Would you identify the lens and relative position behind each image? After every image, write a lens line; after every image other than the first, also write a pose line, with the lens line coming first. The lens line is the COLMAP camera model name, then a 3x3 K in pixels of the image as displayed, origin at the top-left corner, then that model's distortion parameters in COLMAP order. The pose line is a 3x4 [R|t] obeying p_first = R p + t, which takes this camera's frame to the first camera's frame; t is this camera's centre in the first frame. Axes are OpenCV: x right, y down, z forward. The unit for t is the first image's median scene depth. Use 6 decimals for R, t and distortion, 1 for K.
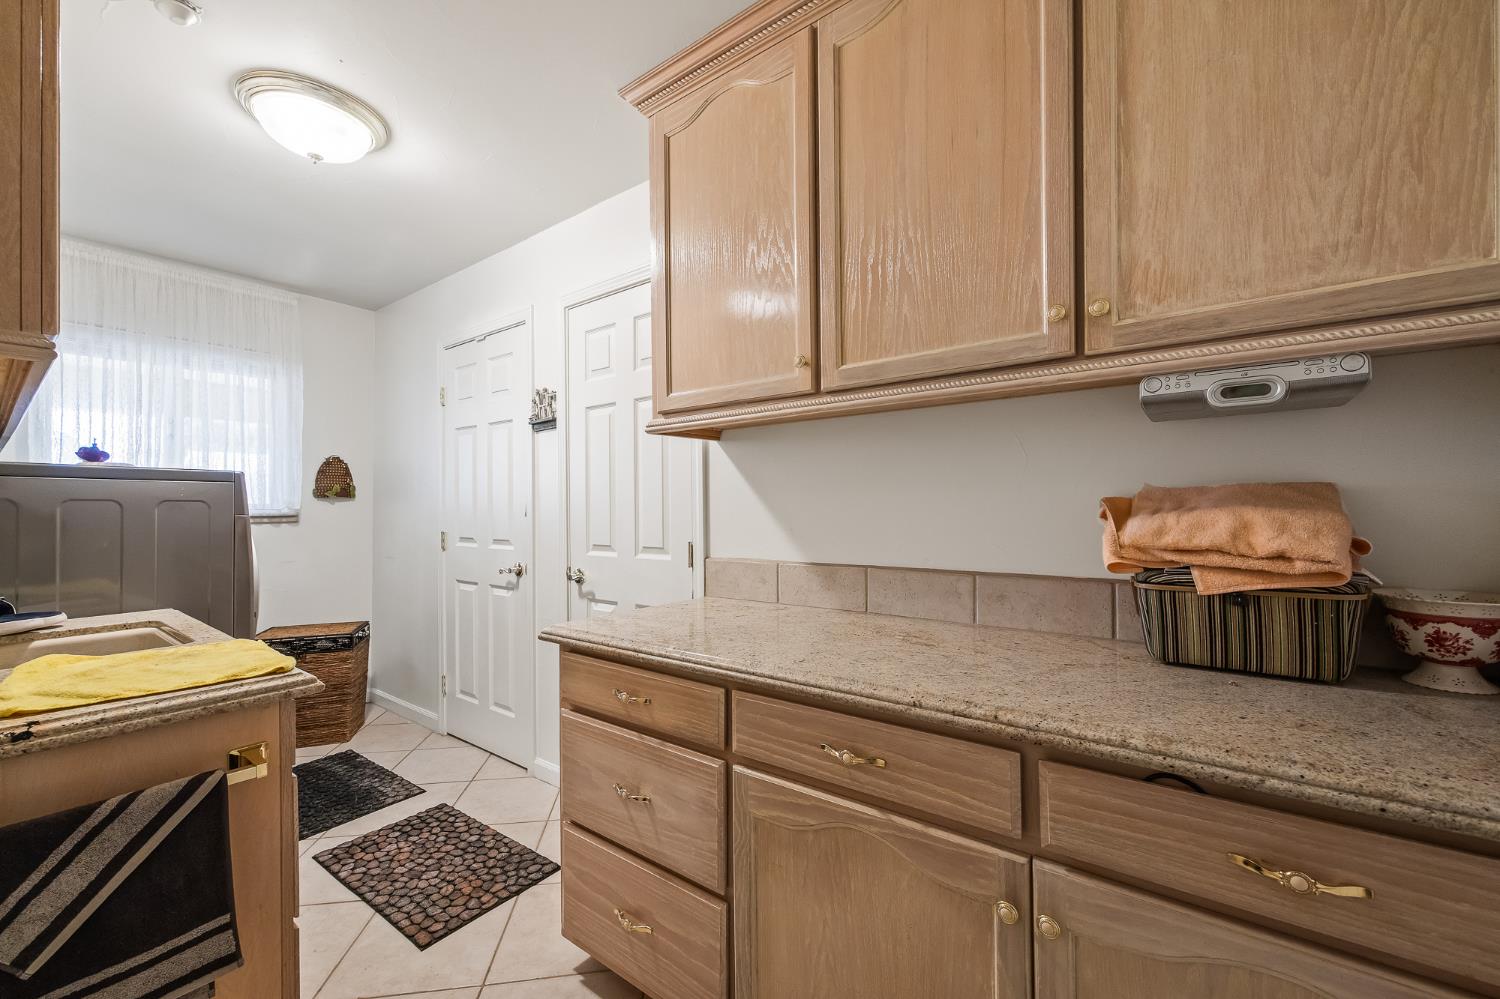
lens RADIAL K [[604.4, 0, 750.0], [0, 604.4, 499.5], [0, 0, 1]] dist [0.001262, 0.000320]
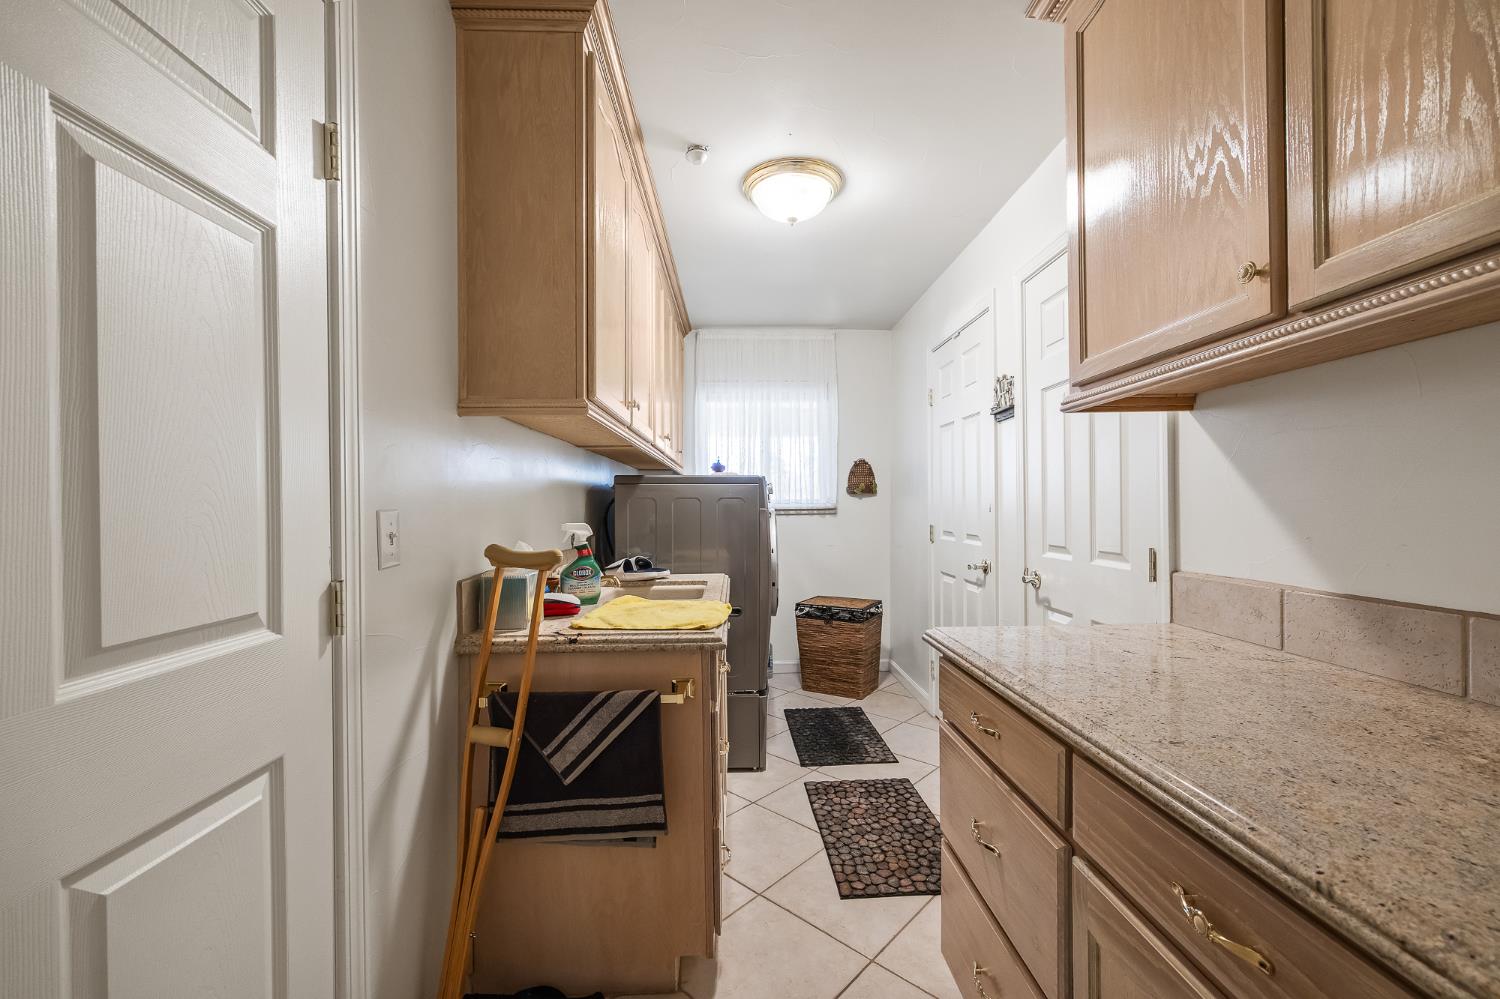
lens RADIAL K [[600.9, 0, 752.3], [0, 600.9, 501.2], [0, 0, 1]] dist [0.000221, 0.000333]
pose [[0.632958, -0.002835, -0.774181, 0.175982], [0.013662, 0.999878, 0.007509, -0.001236], [0.774065, -0.015330, 0.632920, 0.146169]]
